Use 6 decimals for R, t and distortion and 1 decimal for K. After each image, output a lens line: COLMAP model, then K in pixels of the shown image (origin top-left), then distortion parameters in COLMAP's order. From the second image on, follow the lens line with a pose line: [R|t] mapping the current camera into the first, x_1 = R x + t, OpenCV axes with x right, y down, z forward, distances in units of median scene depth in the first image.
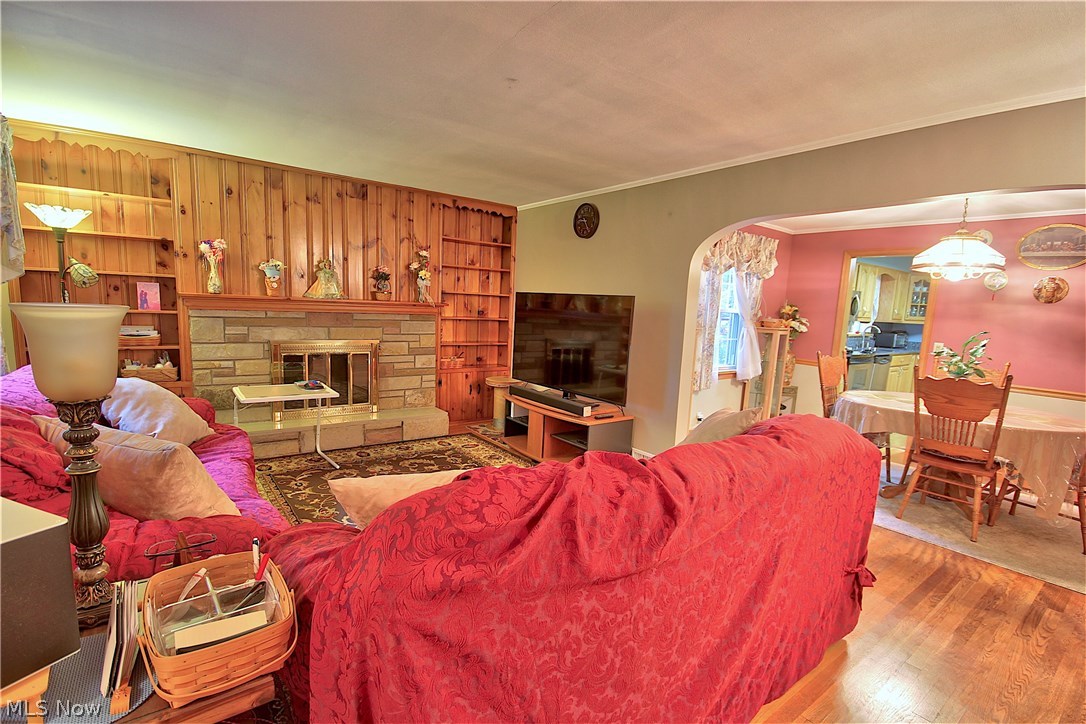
lens RADIAL K [[503.0, 0, 542.7], [0, 503.0, 376.6], [0, 0, 1]] dist [-0.002149, -0.002493]
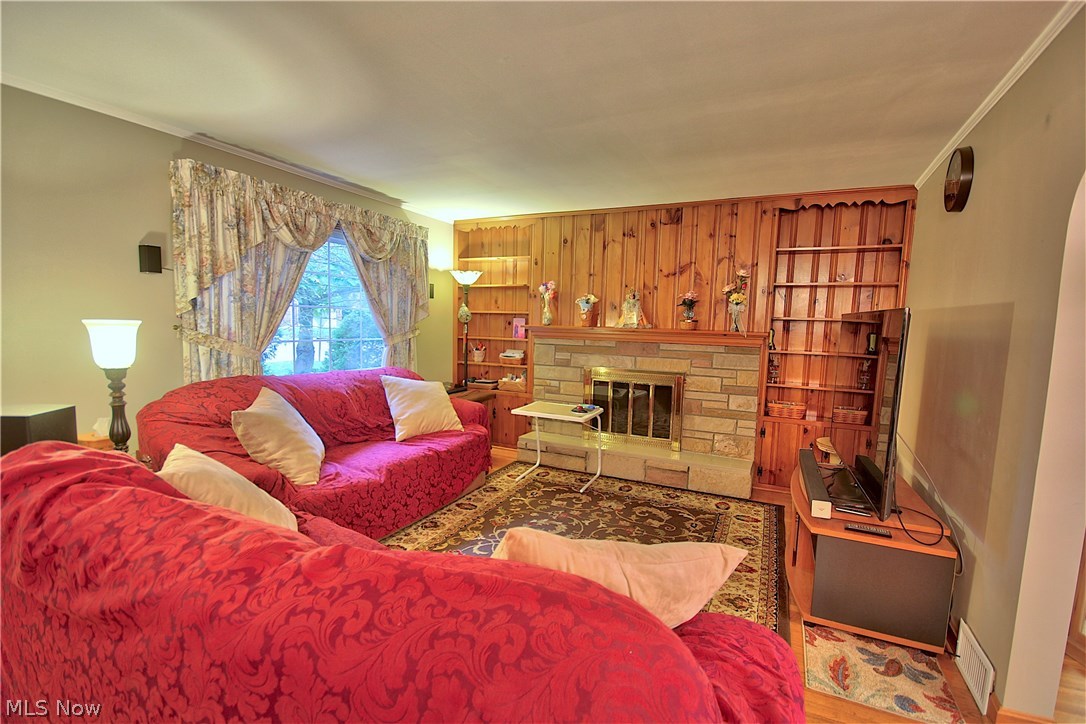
lens RADIAL K [[503.0, 0, 543.3], [0, 503.0, 375.1], [0, 0, 1]] dist [-0.002149, -0.002493]
pose [[0.462835, 0.061756, -0.884291, 0.393765], [-0.133058, 0.991108, -0.000426, -0.037082], [0.876401, 0.117859, 0.466937, 0.380160]]
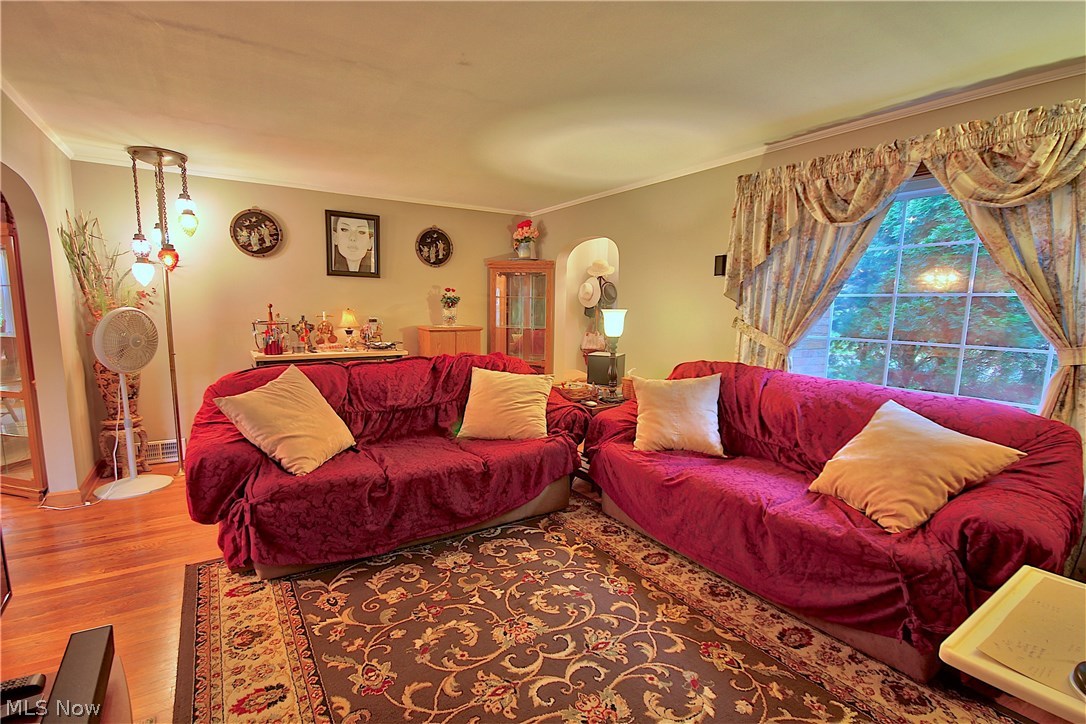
lens RADIAL K [[503.0, 0, 536.9], [0, 503.0, 378.6], [0, 0, 1]] dist [-0.002149, -0.002493]
pose [[-0.995124, -0.071433, 0.068010, -0.159363], [-0.048939, 0.956277, 0.288338, -0.159417], [-0.085633, 0.283603, -0.955111, 1.079568]]
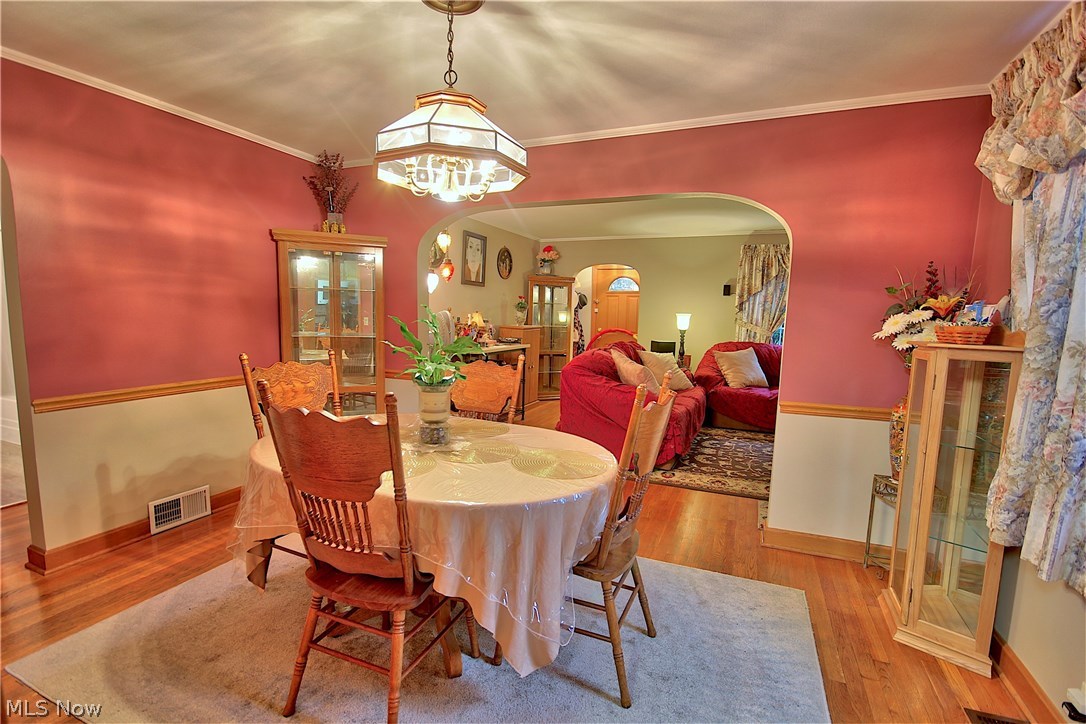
lens RADIAL K [[503.0, 0, 538.7], [0, 503.0, 368.2], [0, 0, 1]] dist [-0.002149, -0.002493]
pose [[-0.865743, -0.012759, -0.500327, 0.845345], [-0.135434, 0.968350, 0.209656, -0.127540], [0.481816, 0.249270, -0.840070, 1.275051]]
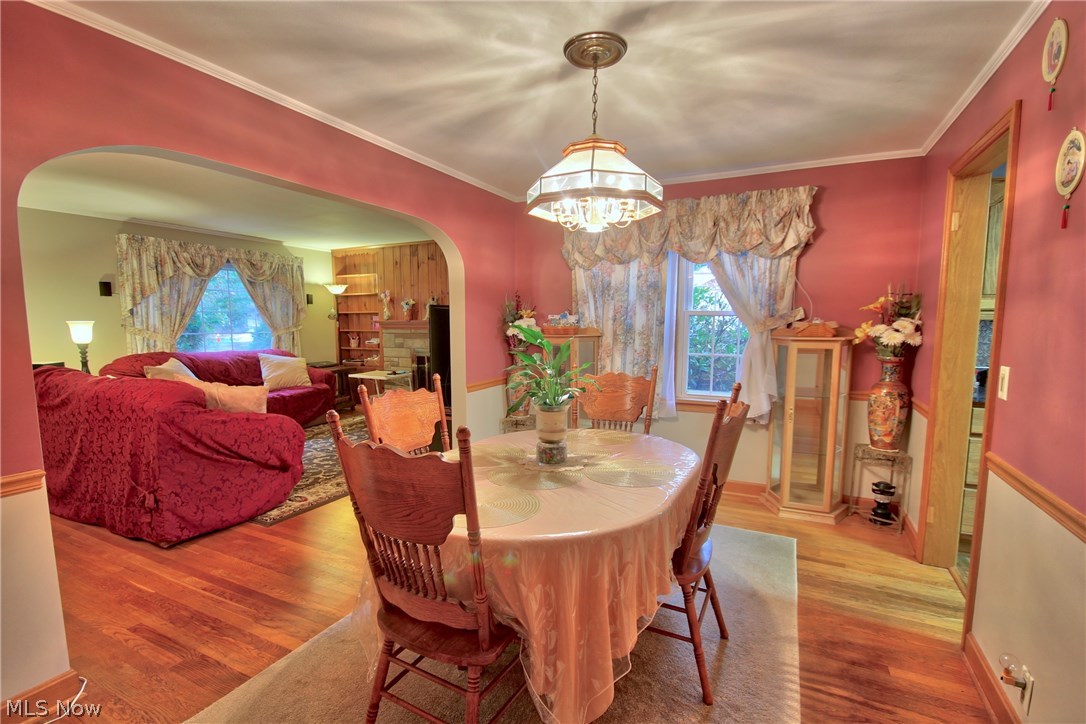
lens RADIAL K [[503.0, 0, 546.0], [0, 503.0, 376.0], [0, 0, 1]] dist [-0.002149, -0.002493]
pose [[0.447365, 0.053604, -0.892744, 1.107226], [-0.108216, 0.994112, 0.005462, -0.031182], [0.887780, 0.094166, 0.450532, 0.626727]]
